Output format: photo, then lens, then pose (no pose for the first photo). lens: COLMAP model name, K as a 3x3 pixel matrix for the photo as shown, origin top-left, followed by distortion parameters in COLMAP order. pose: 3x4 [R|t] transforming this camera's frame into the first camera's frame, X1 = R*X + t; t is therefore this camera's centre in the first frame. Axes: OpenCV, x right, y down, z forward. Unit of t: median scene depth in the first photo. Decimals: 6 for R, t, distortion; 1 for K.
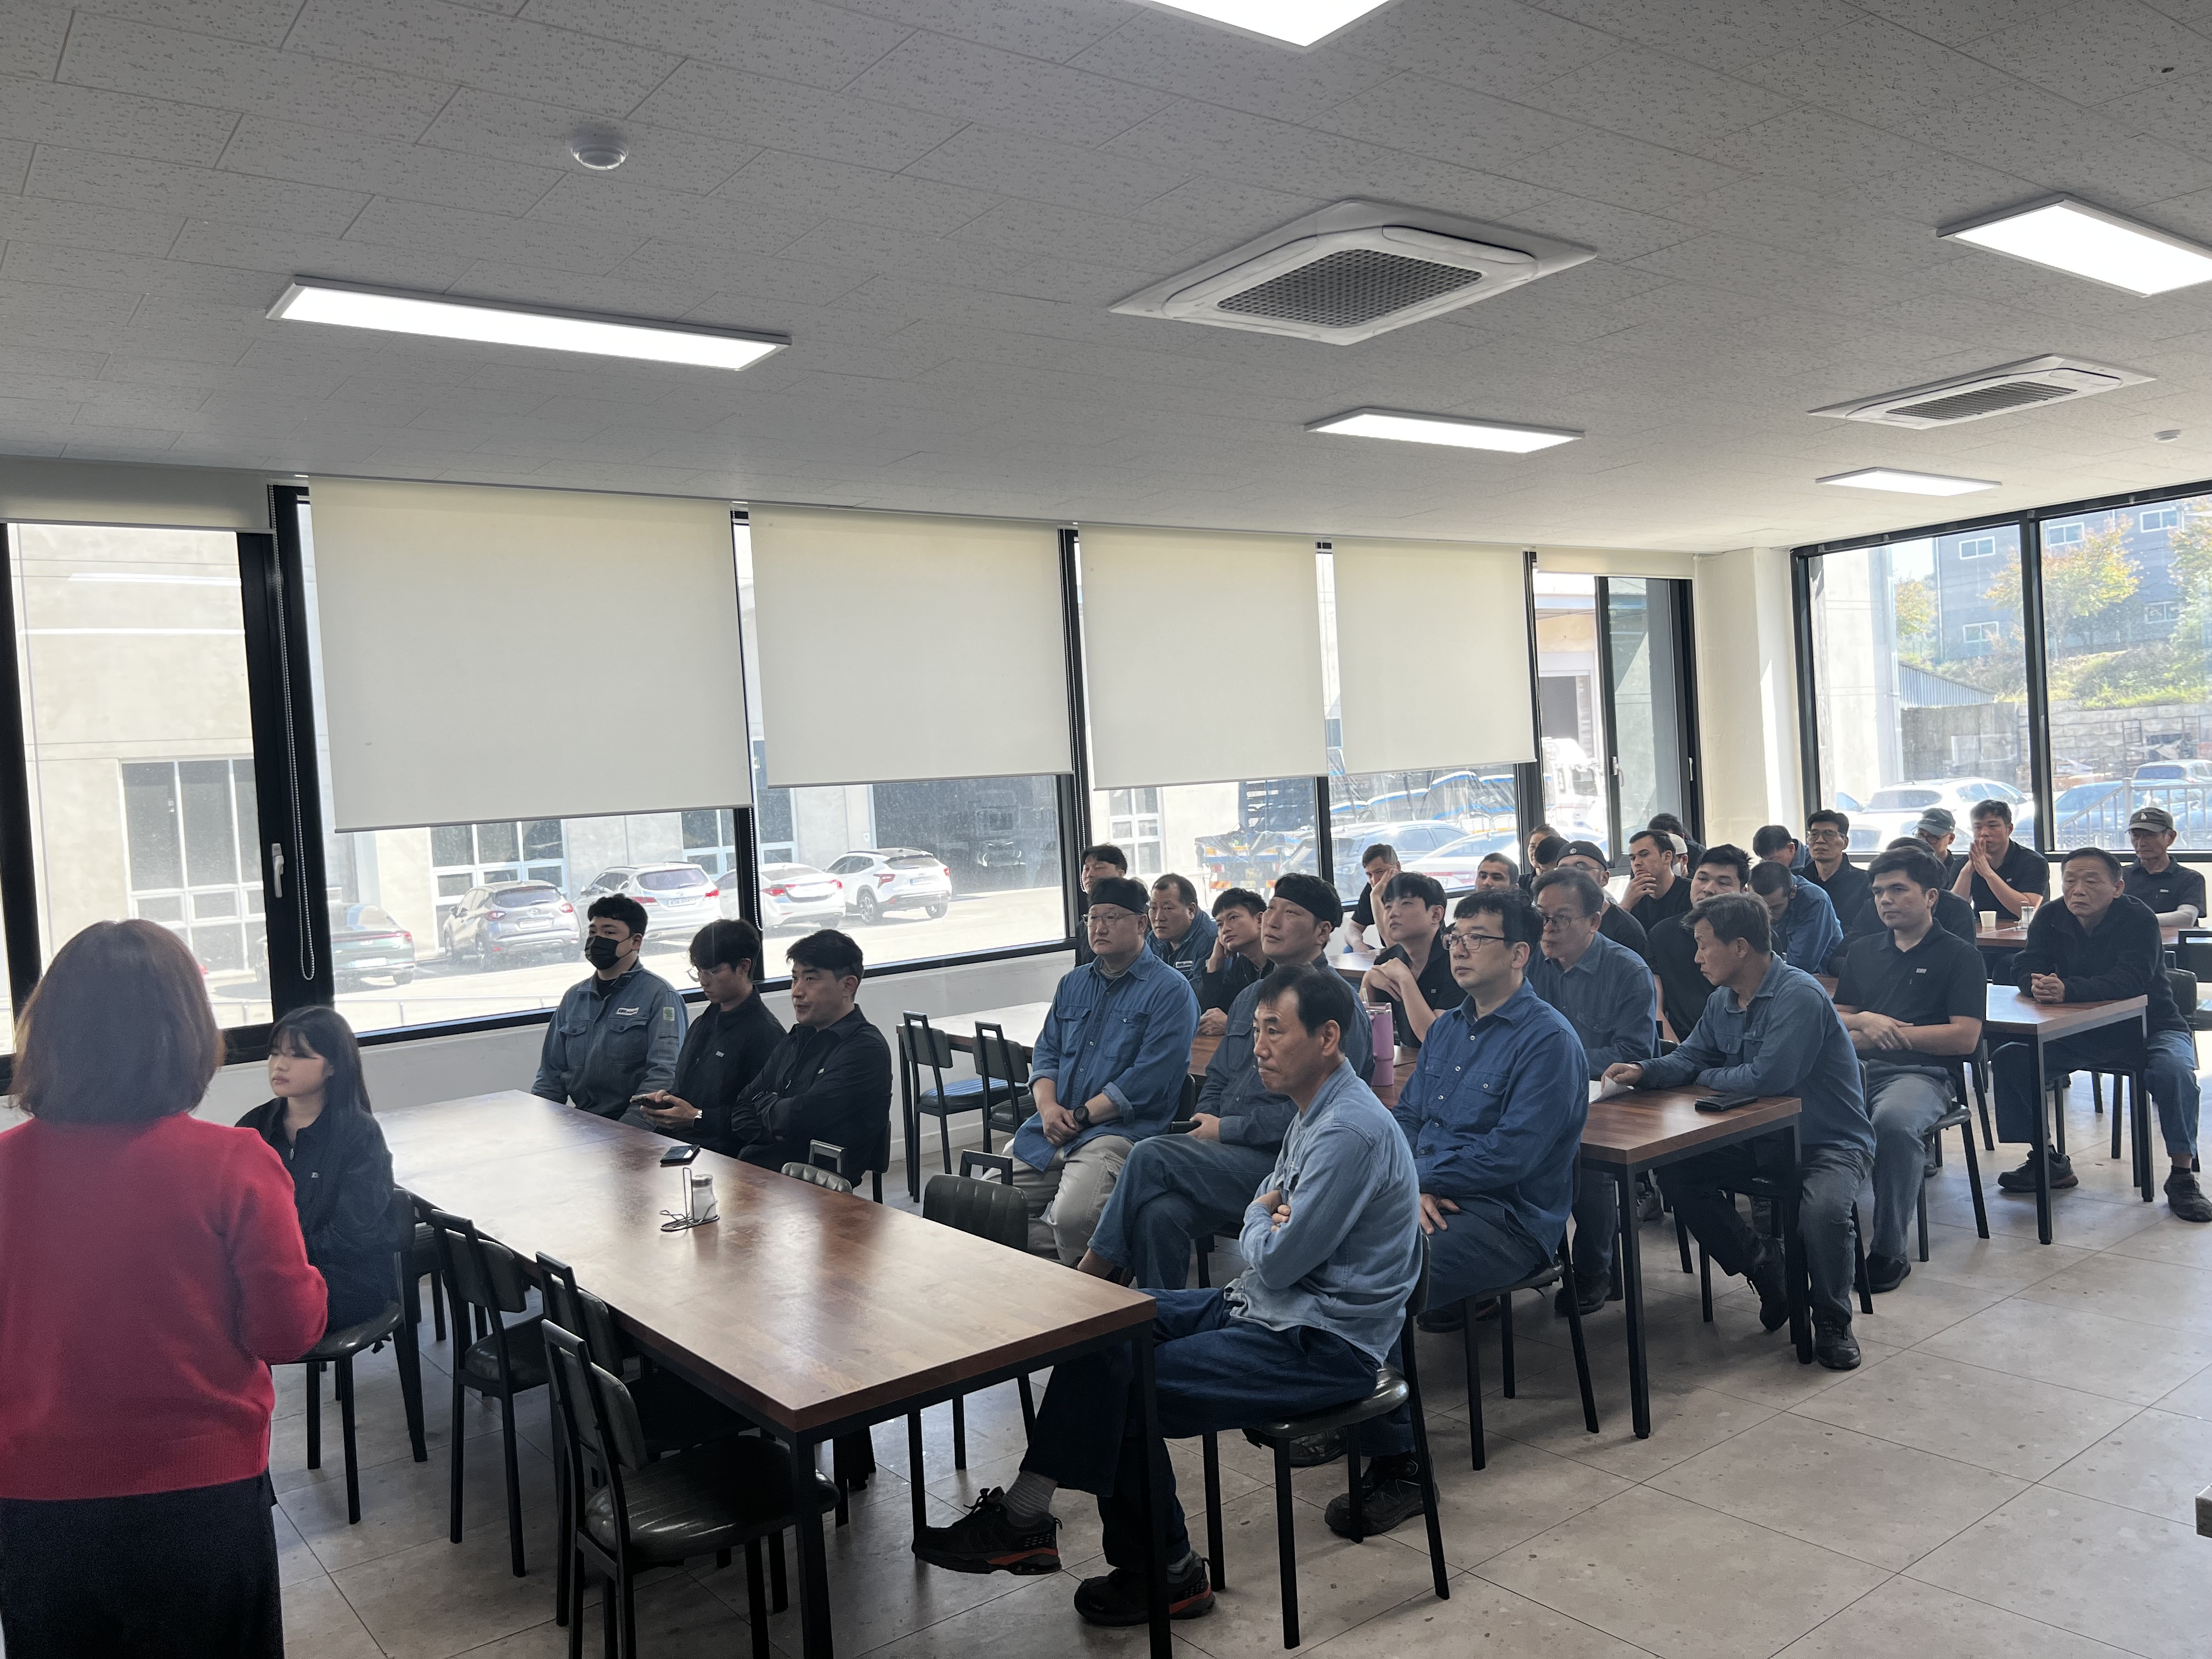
lens RADIAL K [[1645.9, 0, 1106.0], [0, 1645.9, 829.5], [0, 0, 1]] dist [0.063849, -0.078992]
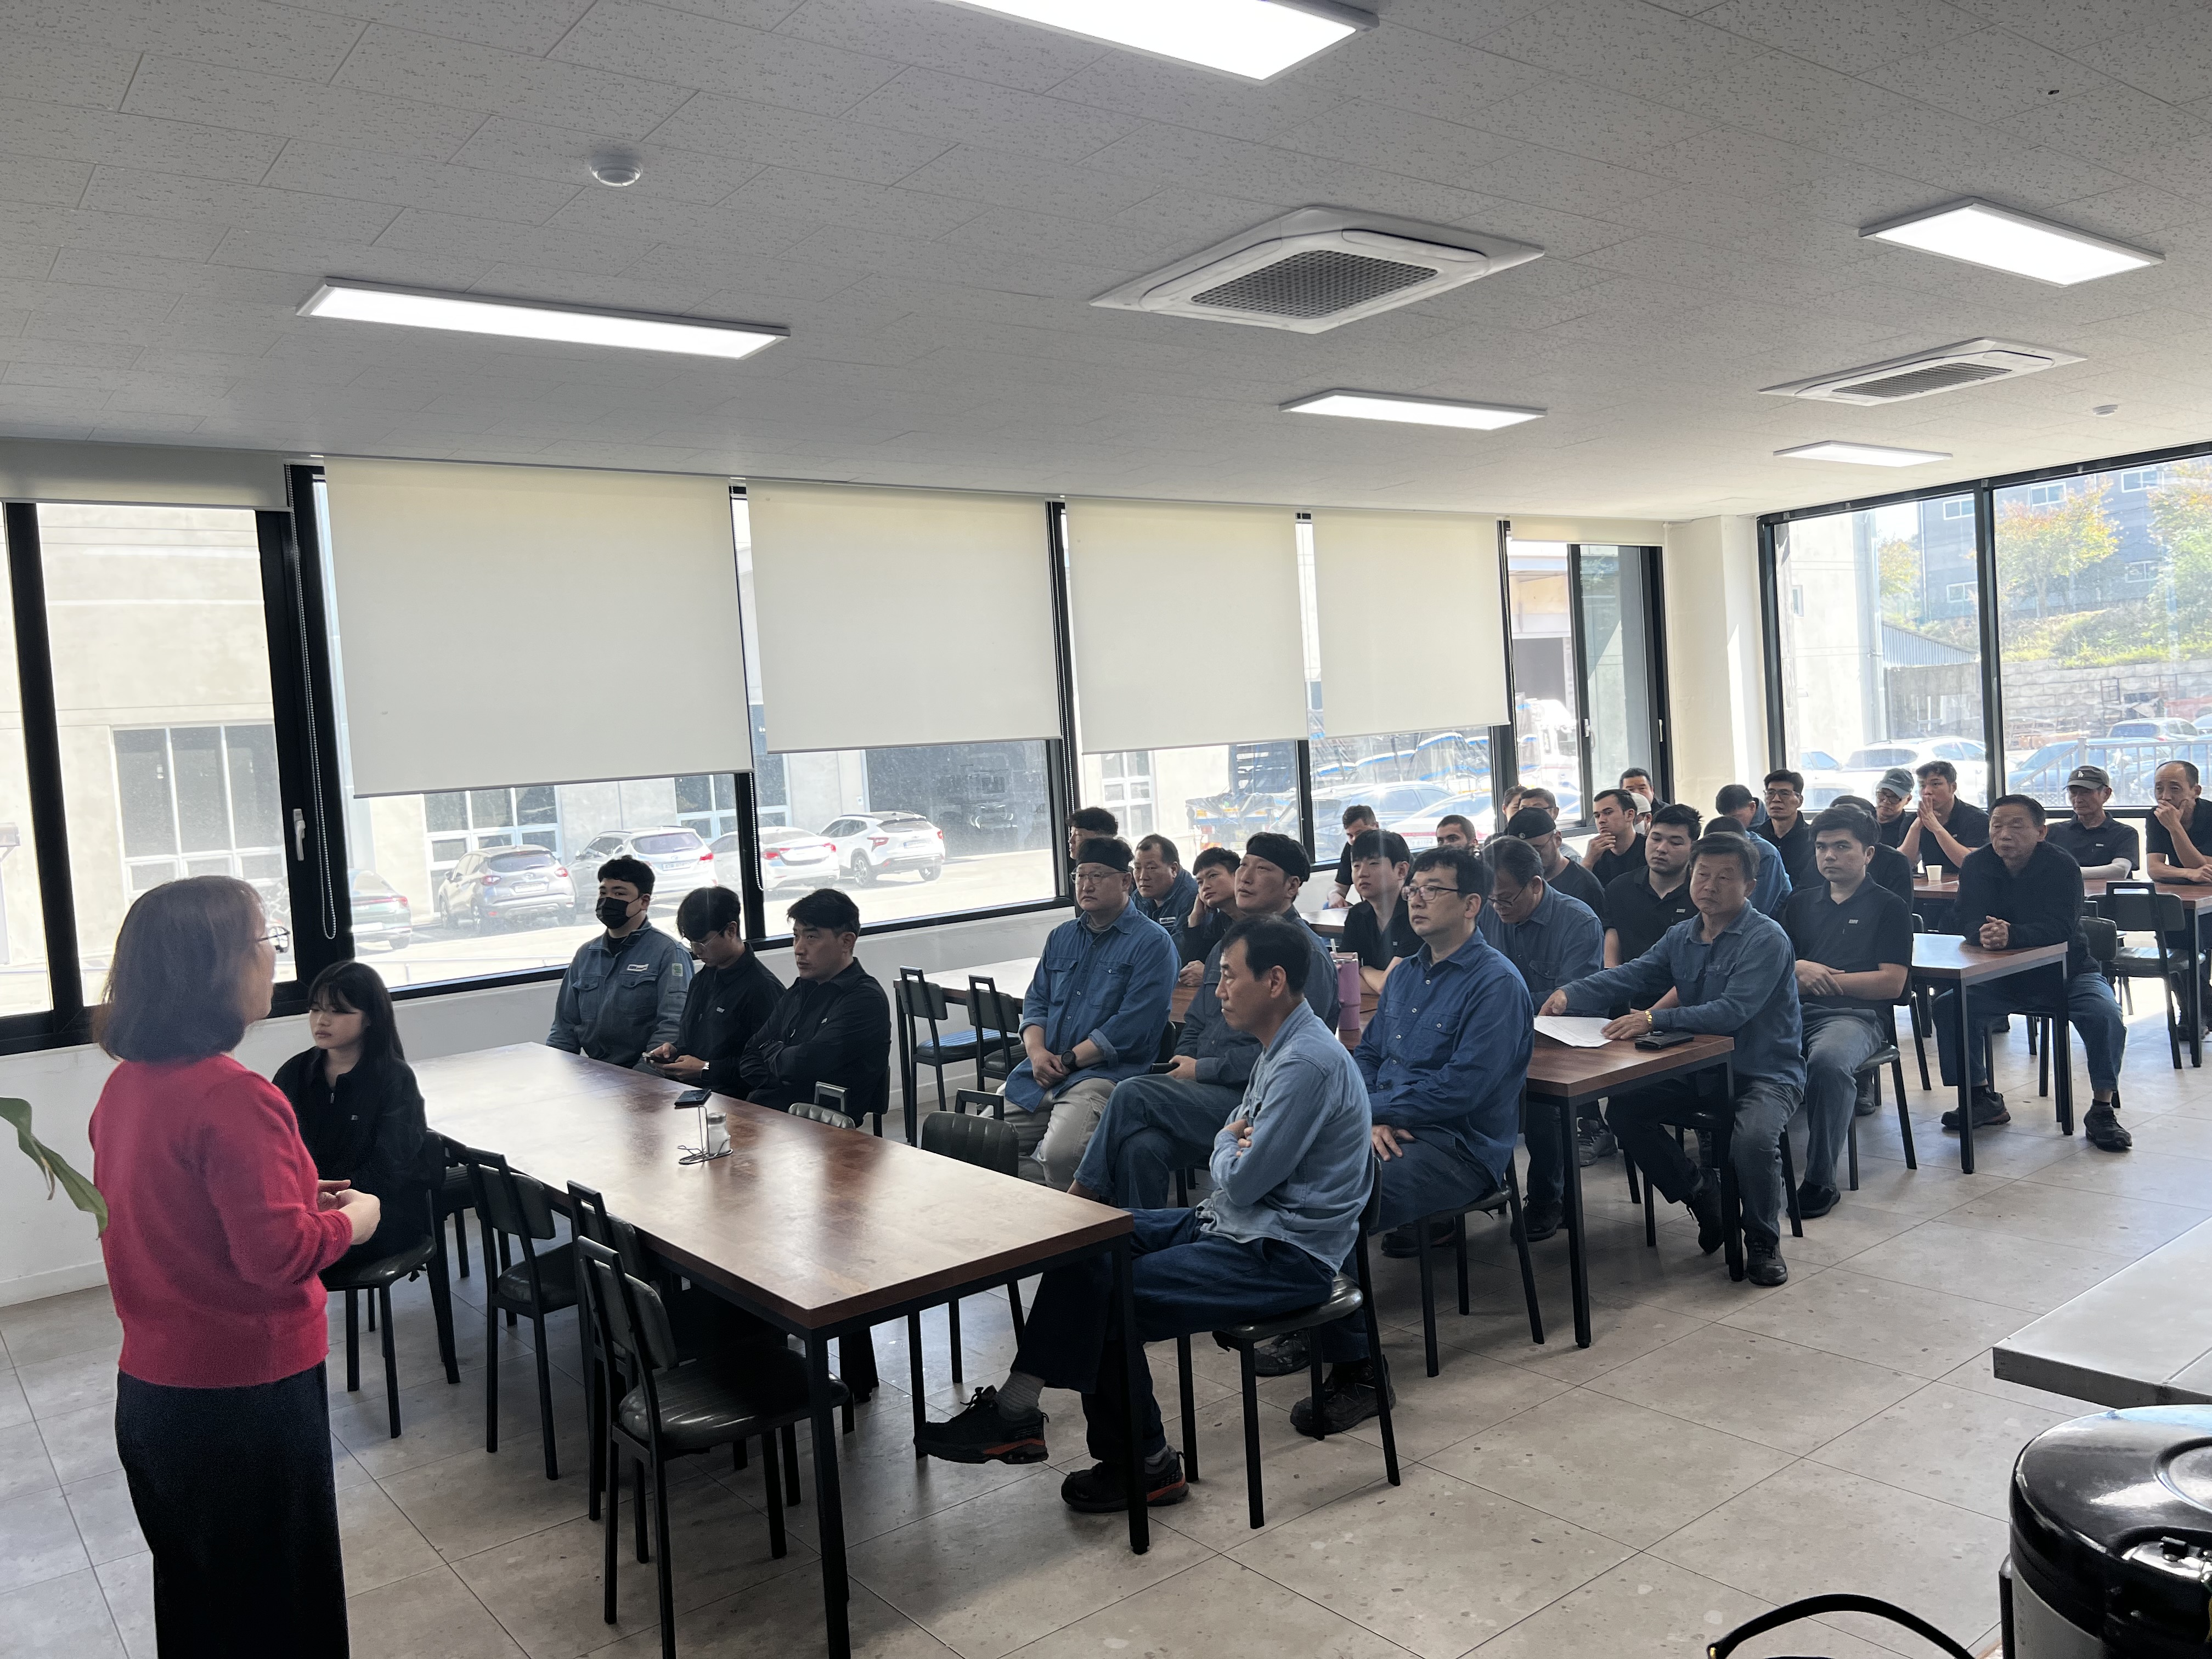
lens RADIAL K [[1642.7, 0, 1125.2], [0, 1642.7, 818.5], [0, 0, 1]] dist [0.062186, -0.080186]
pose [[0.999859, -0.005205, 0.015947, 0.005473], [0.004946, 0.999856, 0.016235, 0.000049], [-0.016029, -0.016153, 0.999741, -0.061987]]
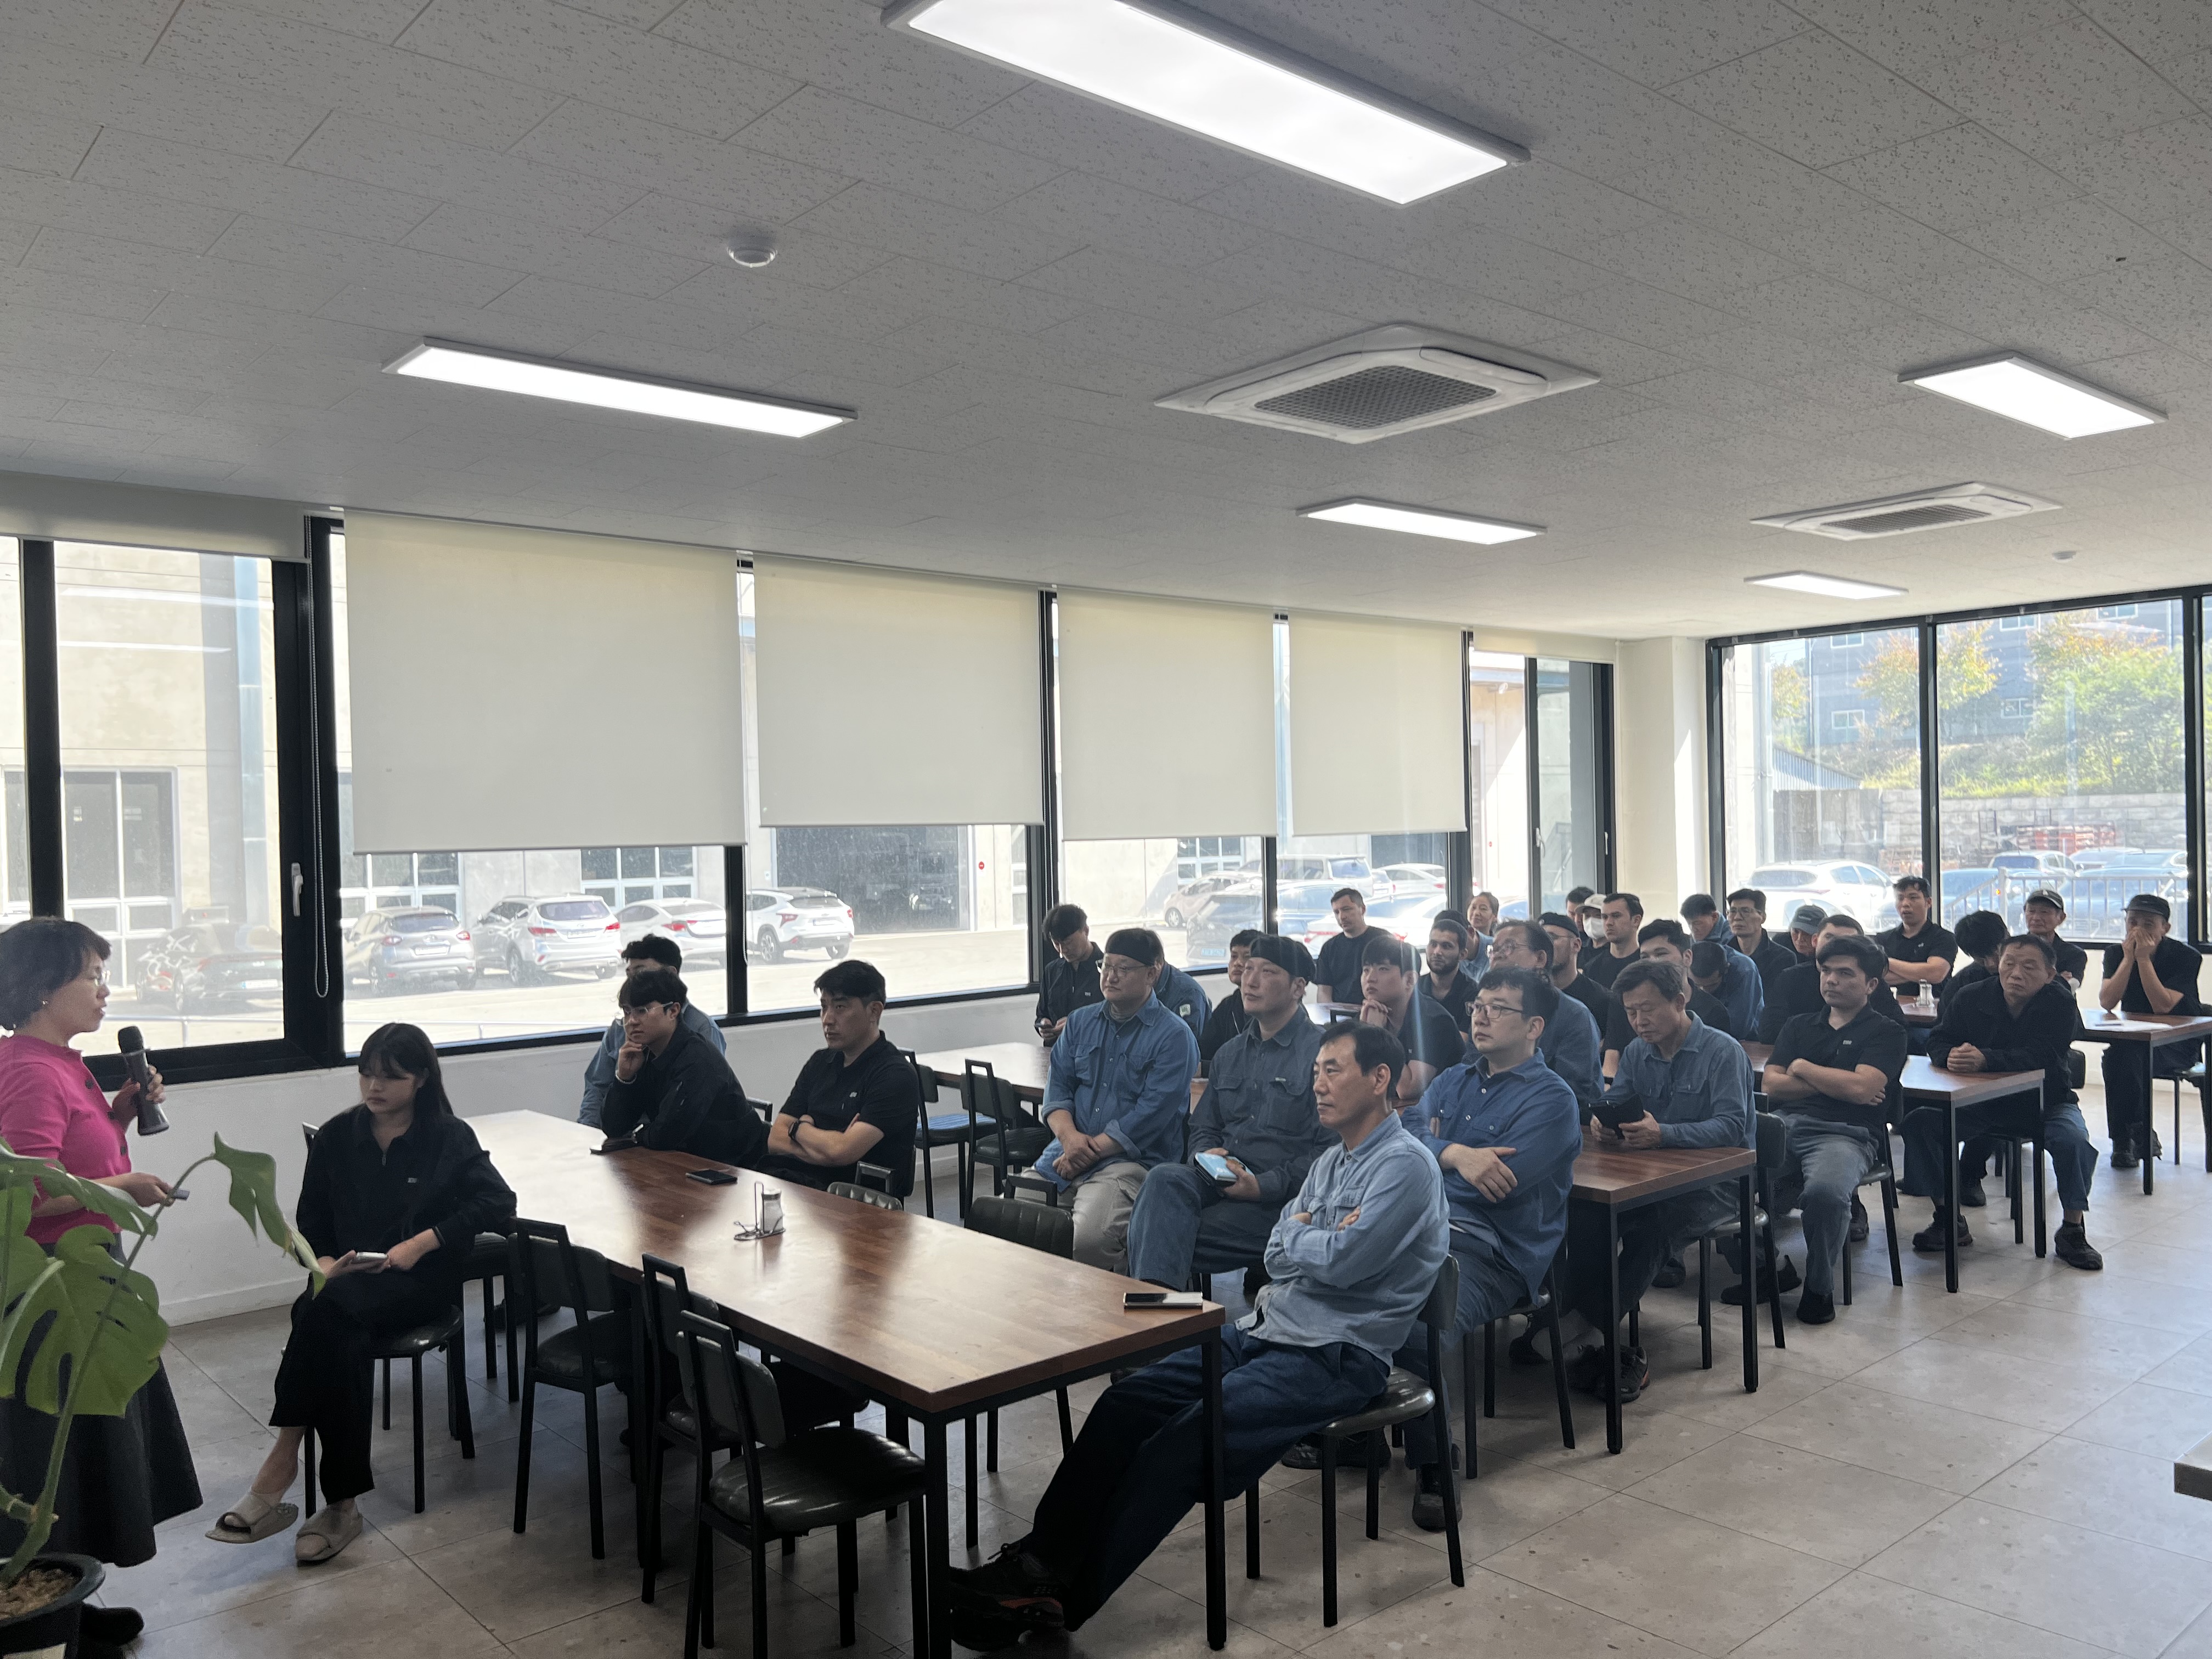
lens RADIAL K [[1643.2, 0, 1097.0], [0, 1643.2, 850.7], [0, 0, 1]] dist [0.064070, -0.080488]
pose [[0.997307, 0.039785, 0.061604, -0.083590], [-0.038729, 0.999083, -0.018248, 0.000226], [-0.062273, 0.015813, 0.997934, -0.066671]]
